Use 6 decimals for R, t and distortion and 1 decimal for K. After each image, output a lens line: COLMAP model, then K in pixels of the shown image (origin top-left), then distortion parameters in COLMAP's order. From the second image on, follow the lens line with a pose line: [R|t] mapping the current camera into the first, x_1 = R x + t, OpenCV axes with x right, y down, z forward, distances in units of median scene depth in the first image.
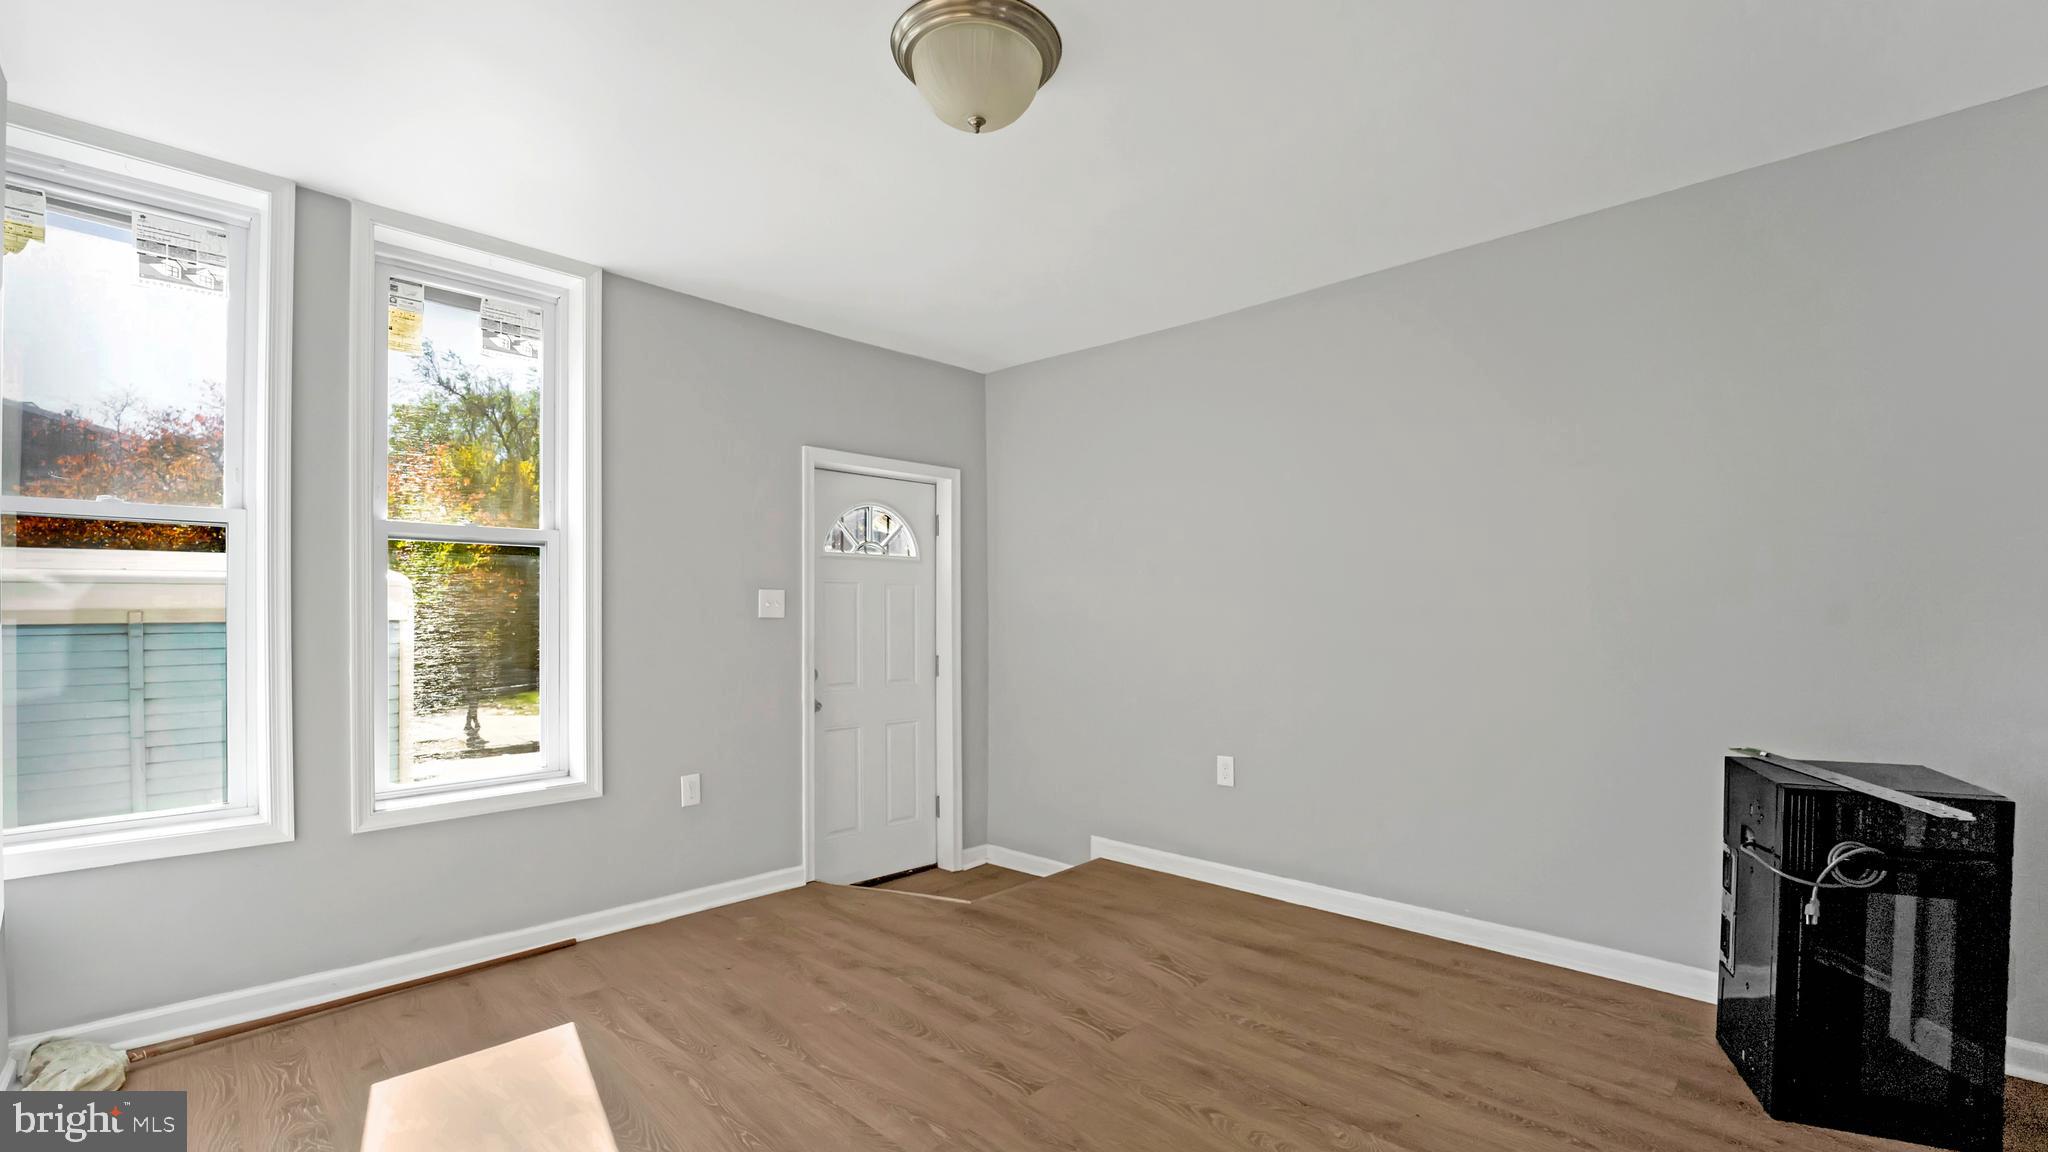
lens RADIAL K [[881.5, 0, 1021.2], [0, 881.5, 614.1], [0, 0, 1]] dist [-0.000634, -0.007060]
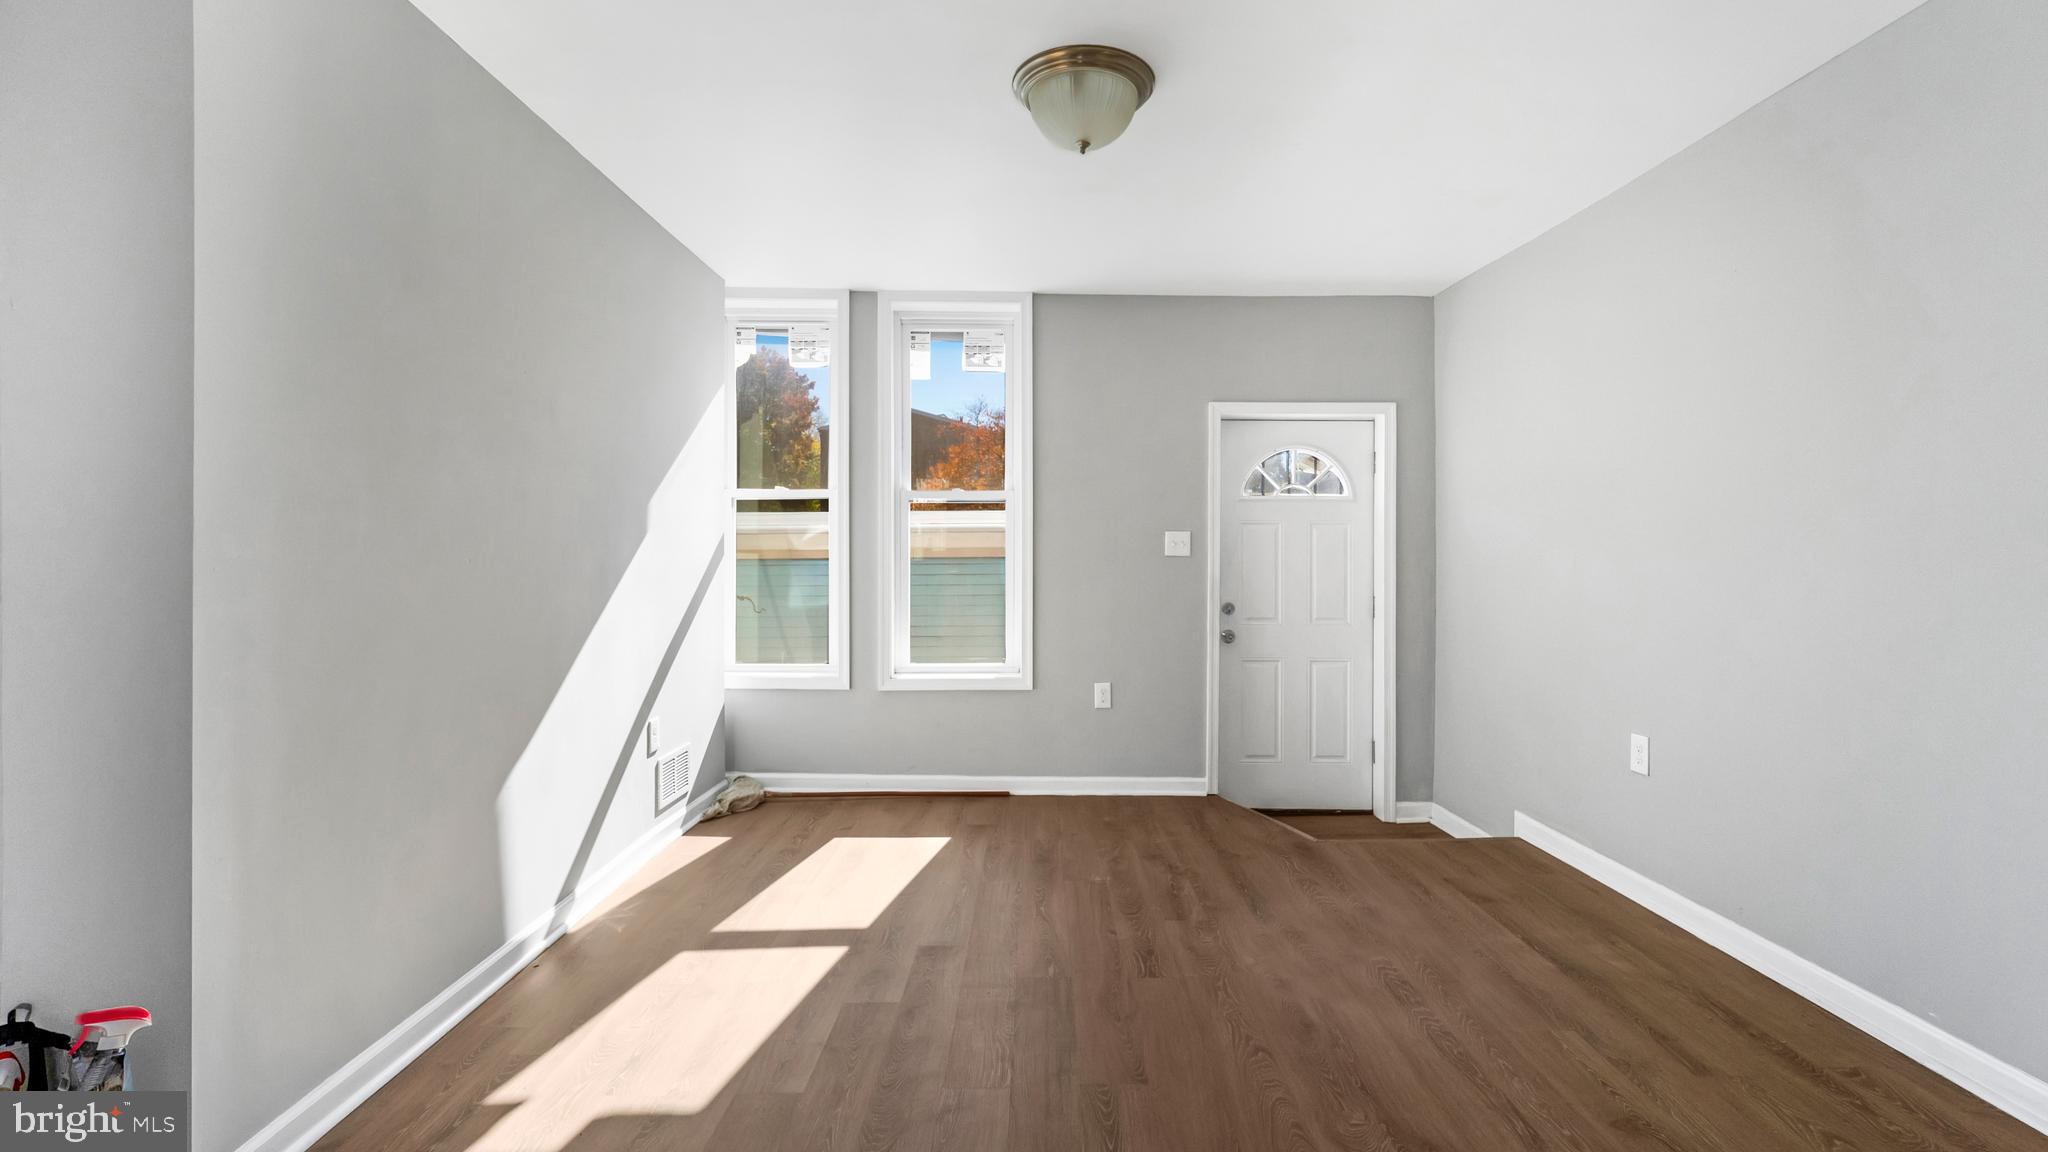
lens RADIAL K [[878.7, 0, 1024.9], [0, 878.7, 545.7], [0, 0, 1]] dist [-0.000159, -0.000367]
pose [[0.701146, -0.001105, -0.713017, 0.462462], [-0.004992, 0.999967, -0.006458, -0.001200], [0.713000, 0.008087, 0.701117, 0.063530]]
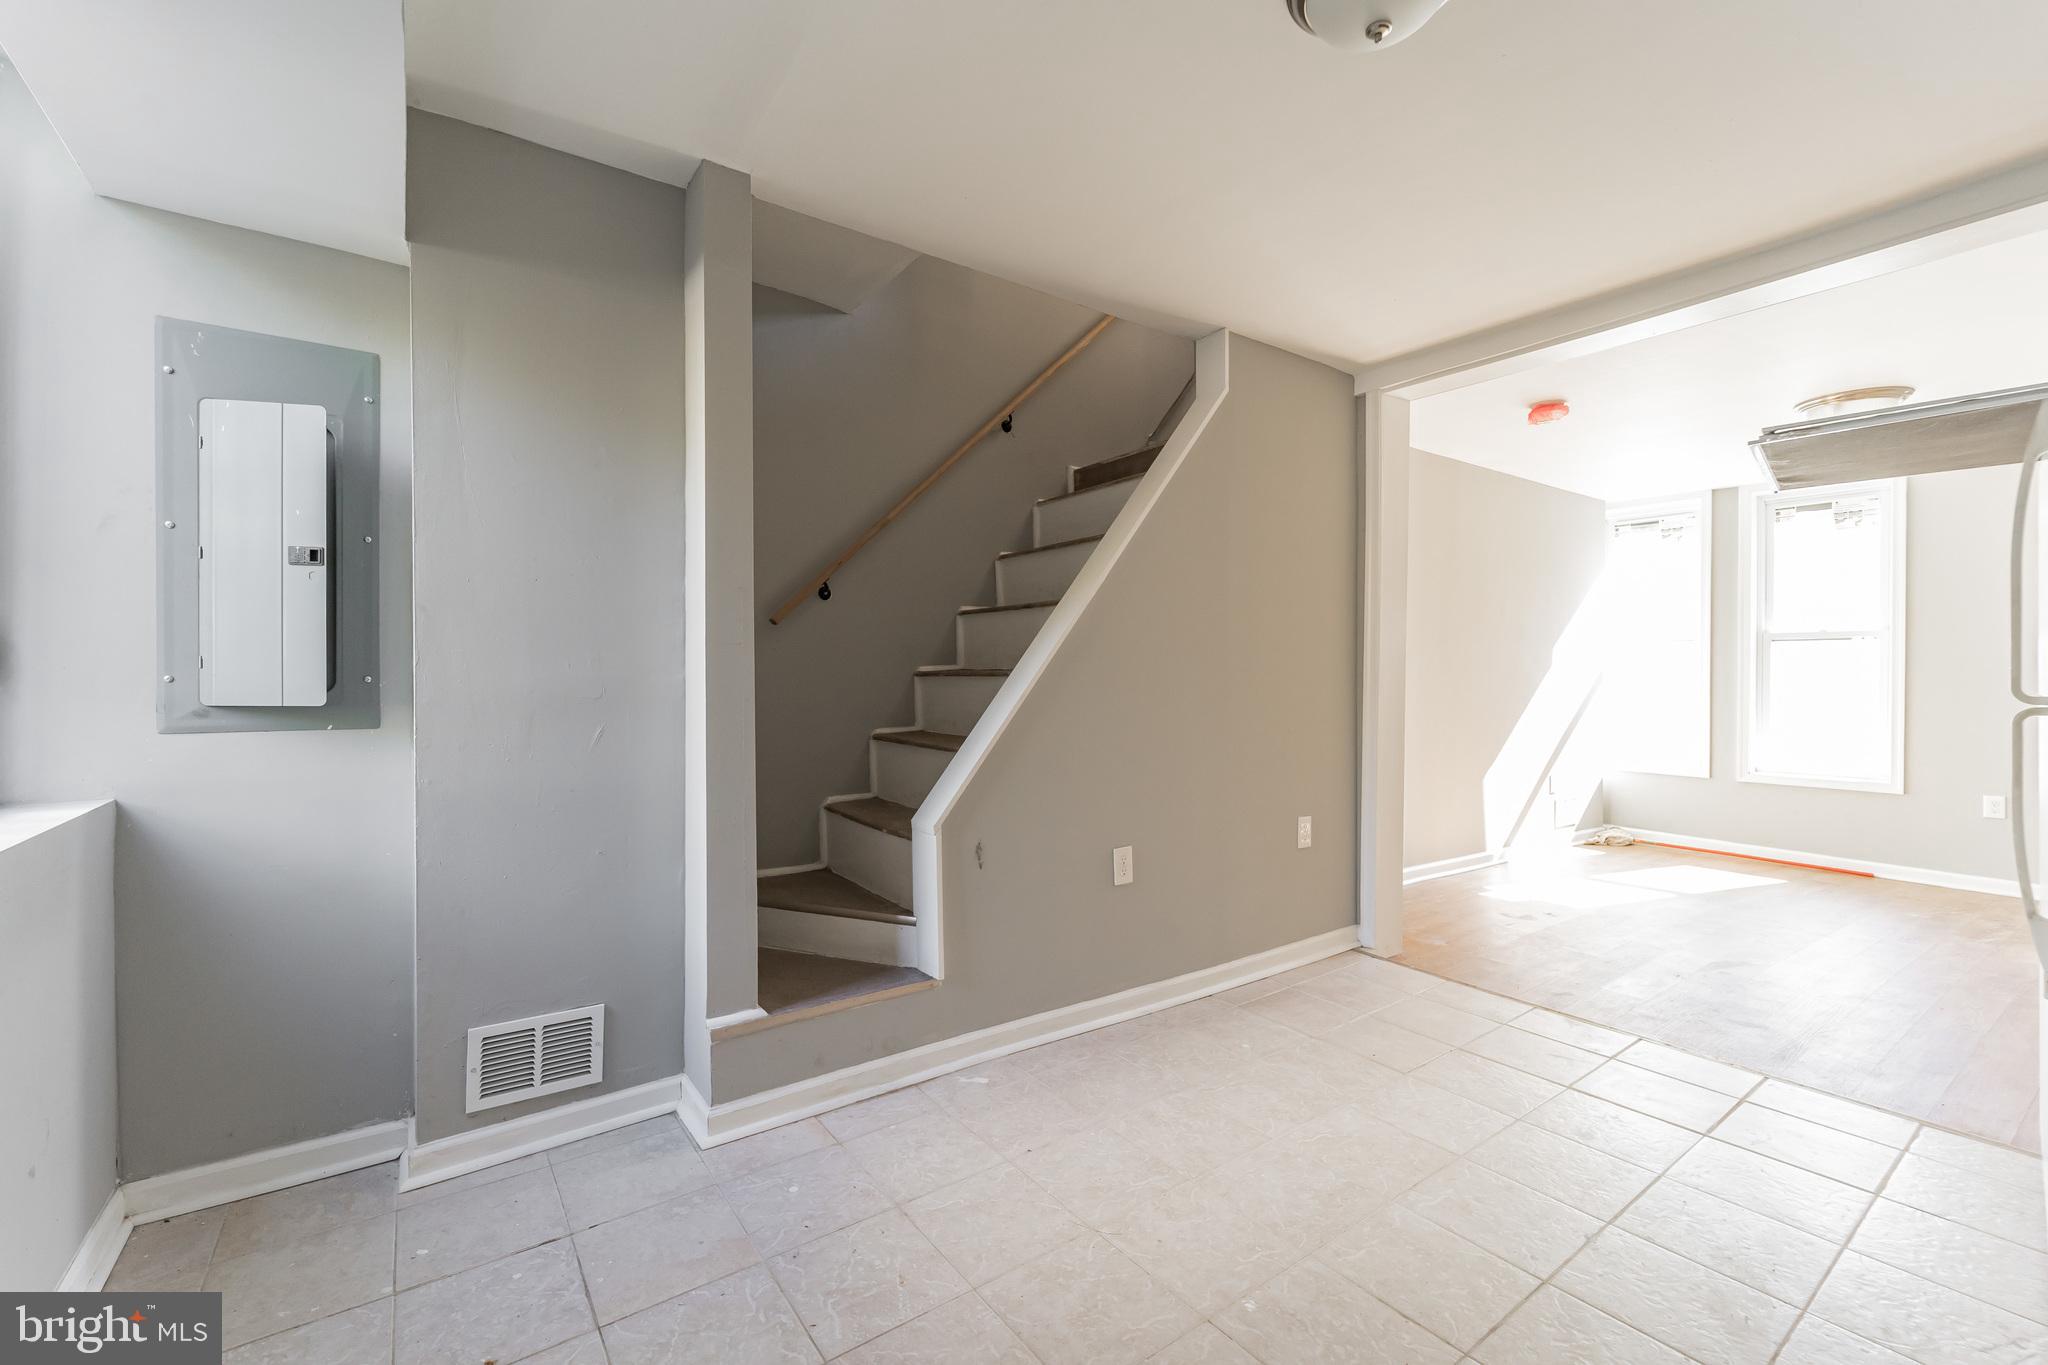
lens RADIAL K [[835.5, 0, 977.2], [0, 835.5, 683.7], [0, 0, 1]] dist [0.000047, -0.000169]
pose [[-0.198657, 0.011009, -0.980007, 1.346329], [-0.008447, 0.999881, 0.012945, 0.001604], [0.980033, 0.010850, -0.198541, -0.349425]]
